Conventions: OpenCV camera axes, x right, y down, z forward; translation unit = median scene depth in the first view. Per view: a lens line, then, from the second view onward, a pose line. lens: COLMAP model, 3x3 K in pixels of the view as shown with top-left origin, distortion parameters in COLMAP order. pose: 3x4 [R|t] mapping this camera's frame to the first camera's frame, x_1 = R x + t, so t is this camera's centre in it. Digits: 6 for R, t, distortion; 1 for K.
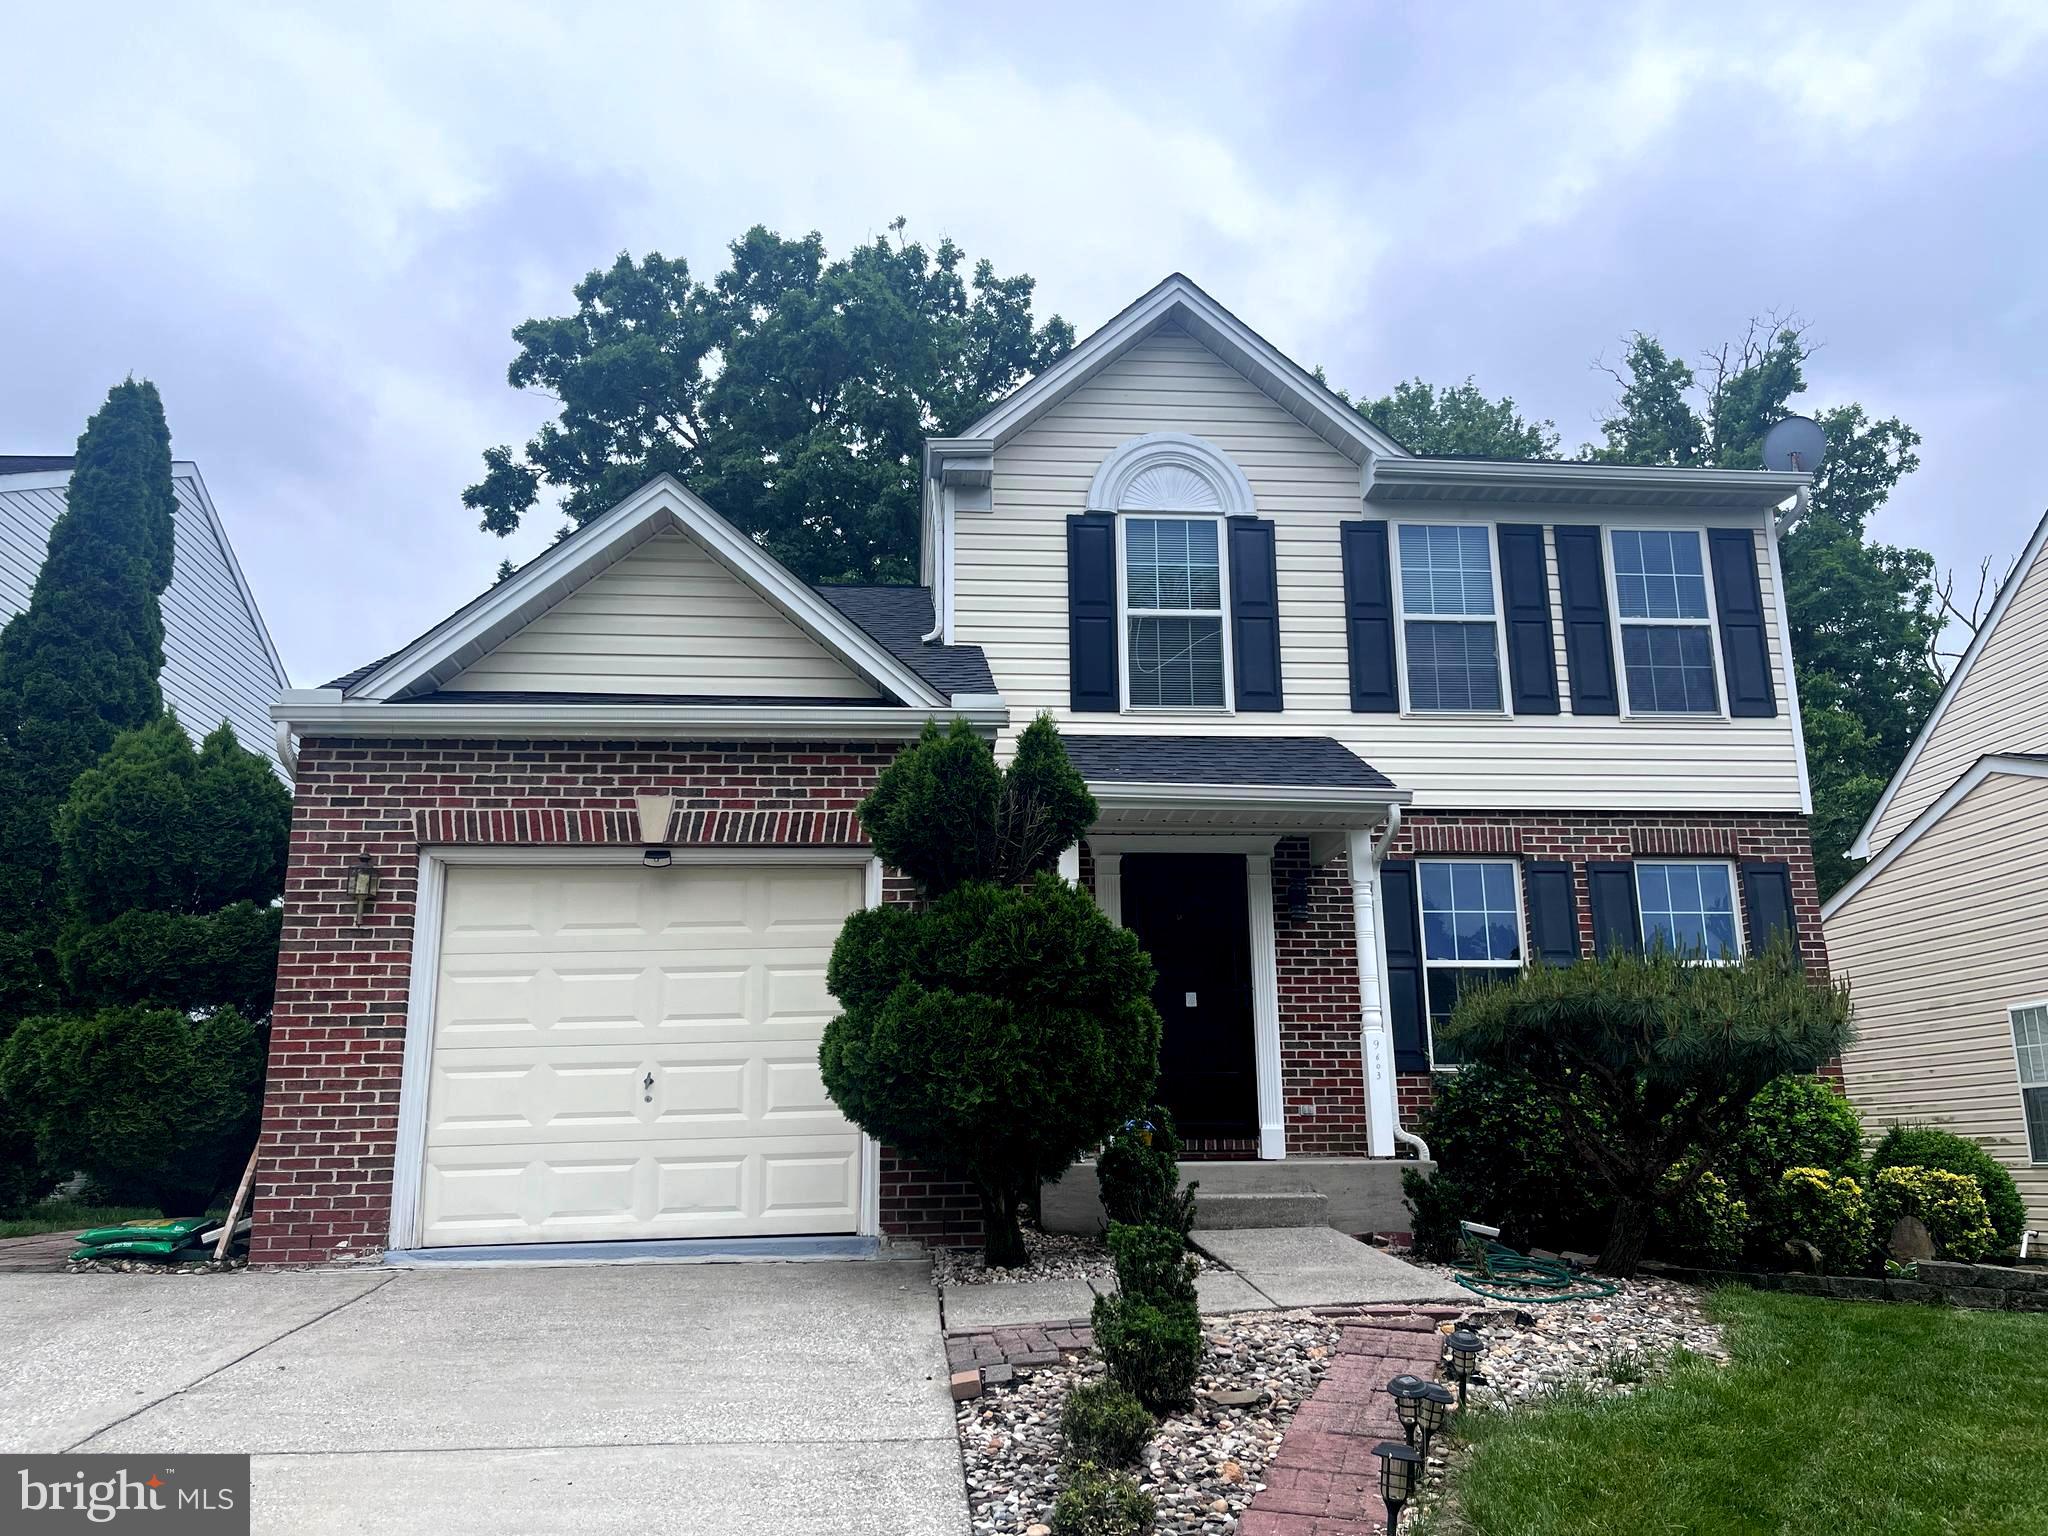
lens RADIAL K [[1542.1, 0, 1031.1], [0, 1542.1, 779.7], [0, 0, 1]] dist [0.068526, -0.083451]
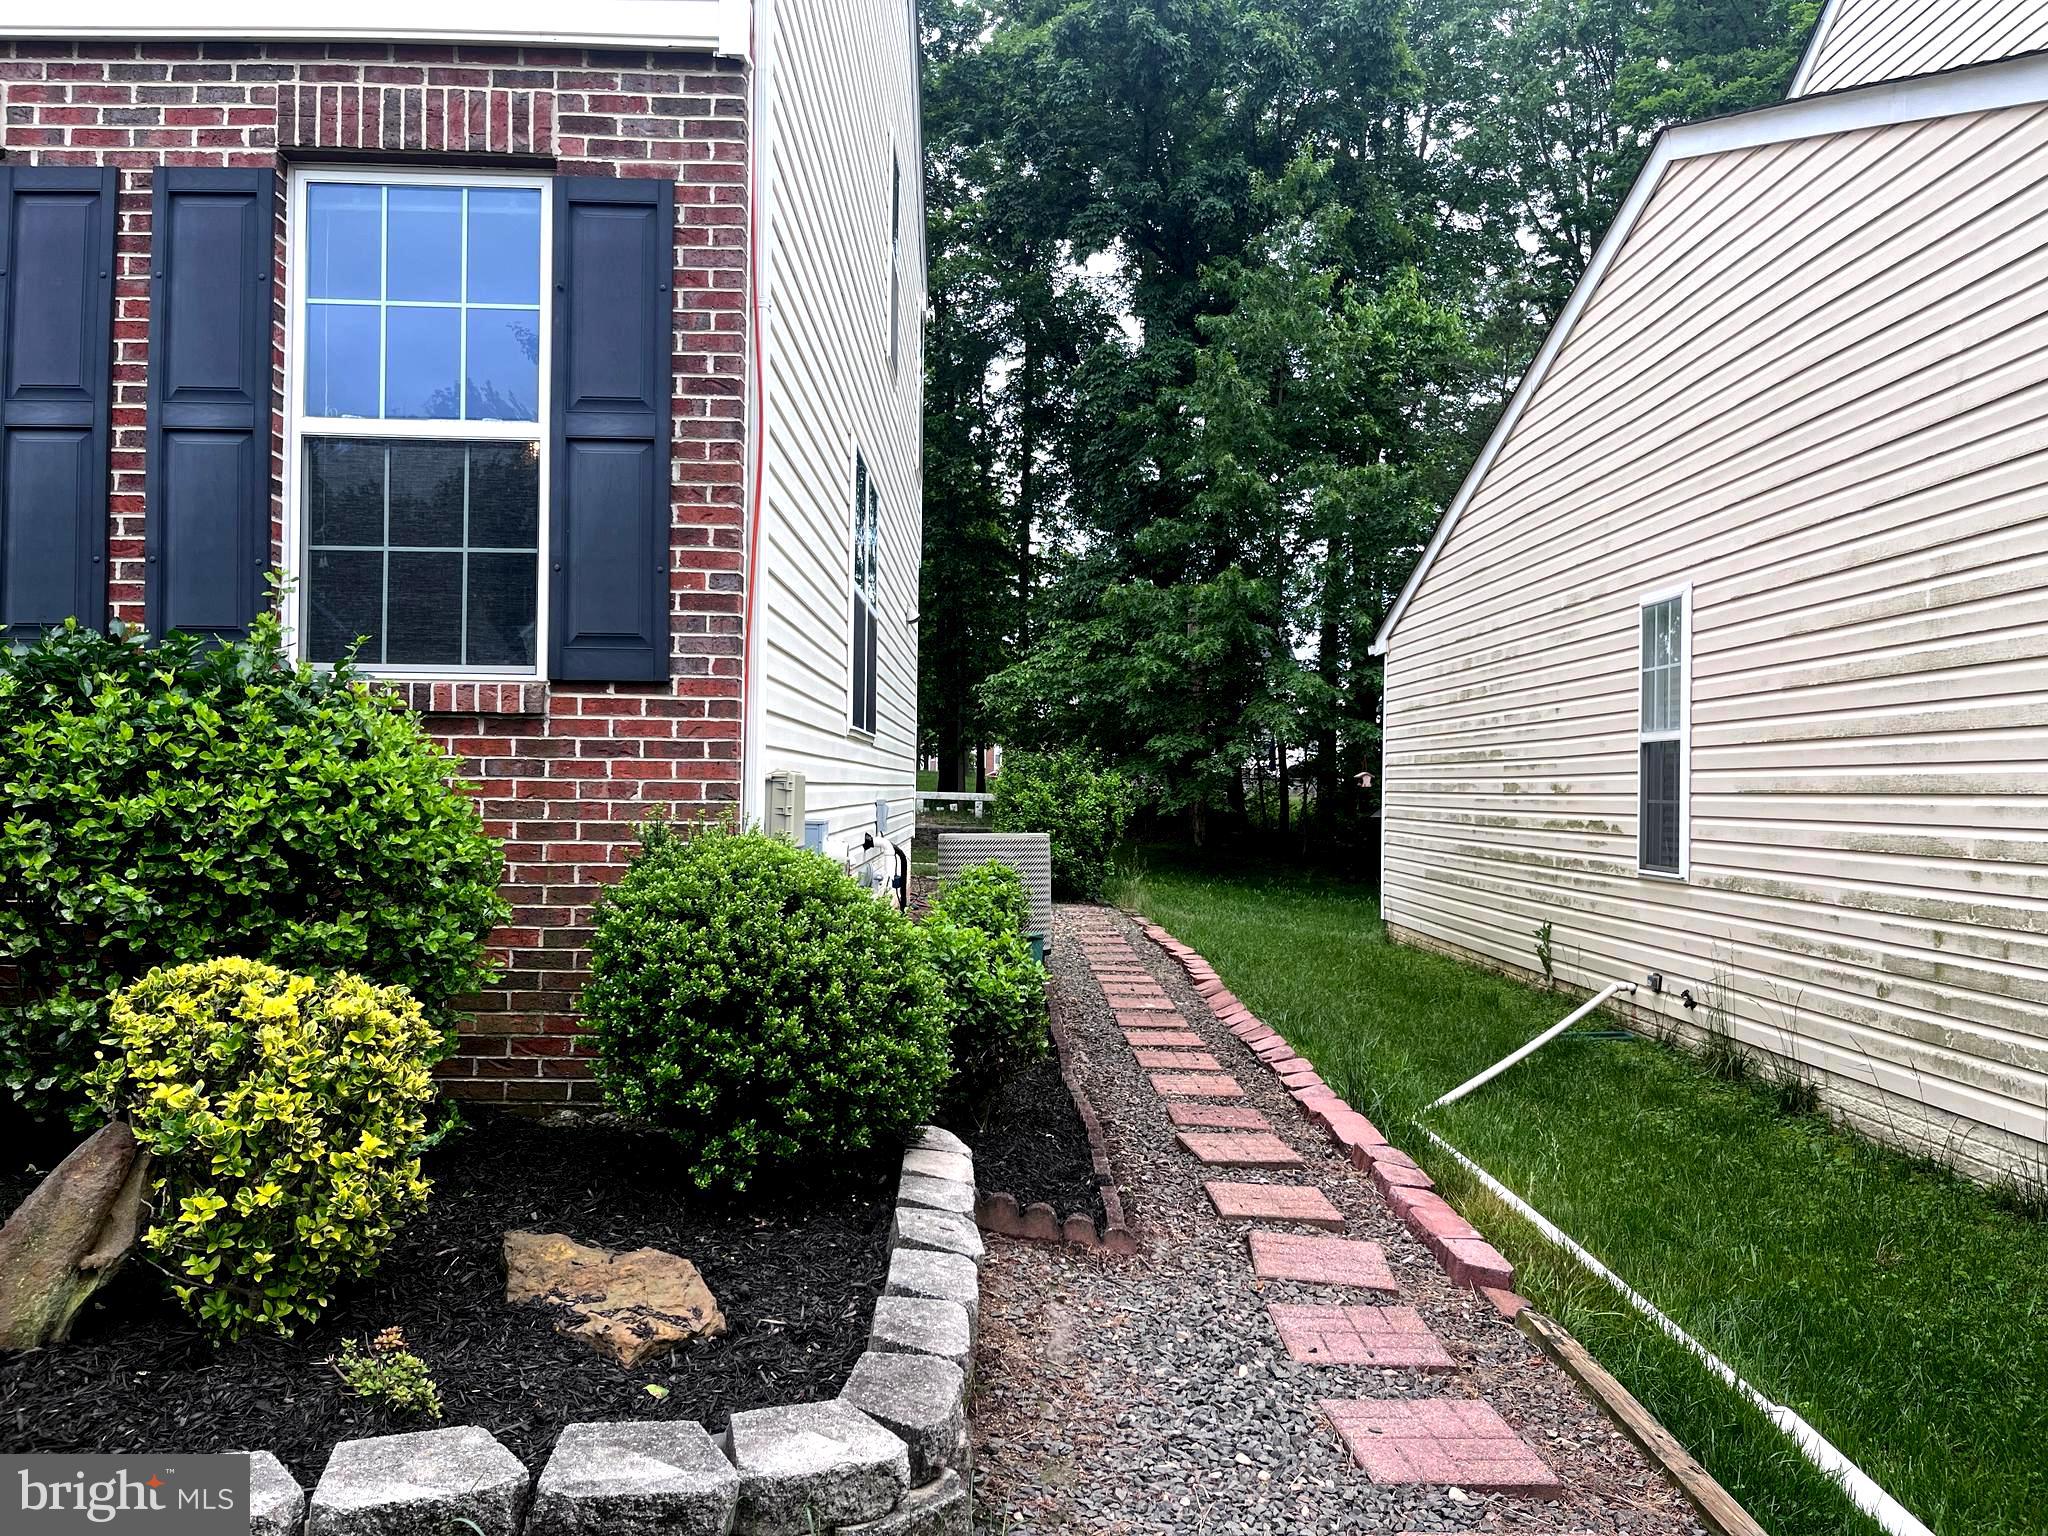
lens RADIAL K [[1542.1, 0, 1031.1], [0, 1542.1, 779.7], [0, 0, 1]] dist [0.068526, -0.083451]
pose [[0.997850, 0.021345, -0.061973, 0.604796], [-0.006768, 0.973990, 0.226489, 0.112370], [0.065195, -0.225583, 0.972040, 0.575877]]
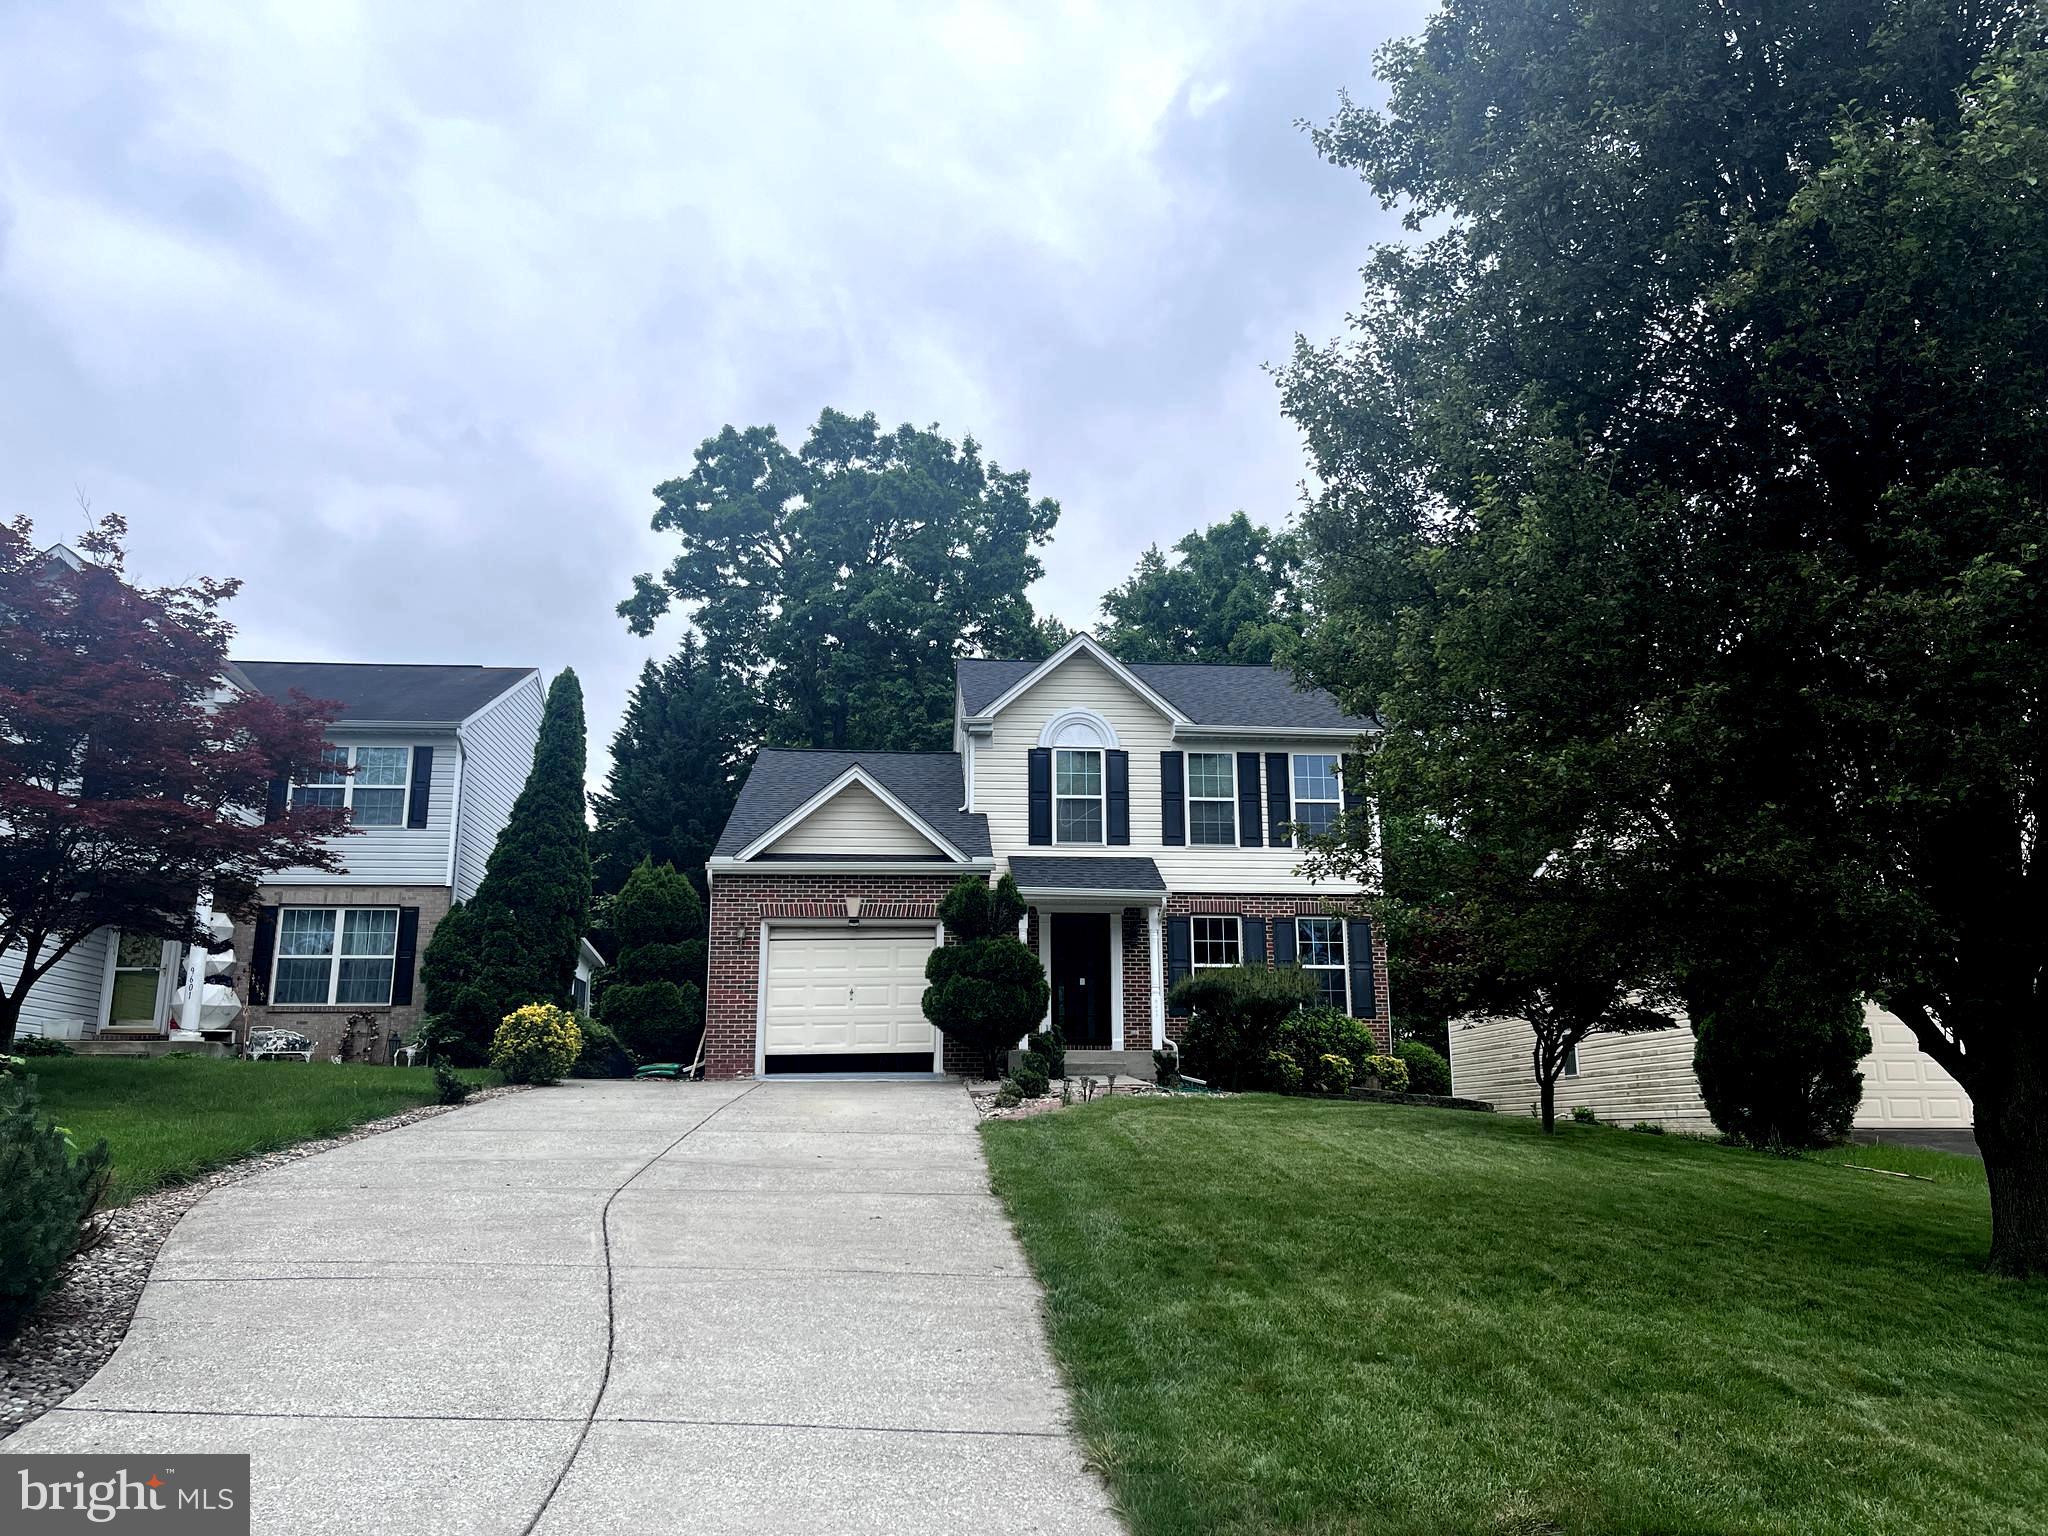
lens RADIAL K [[1542.1, 0, 1031.1], [0, 1542.1, 779.7], [0, 0, 1]] dist [0.068526, -0.083451]
pose [[0.999903, 0.006803, -0.012174, 0.053056], [-0.006641, 0.999890, 0.013273, -0.158281], [0.012263, -0.013190, 0.999838, -1.087657]]
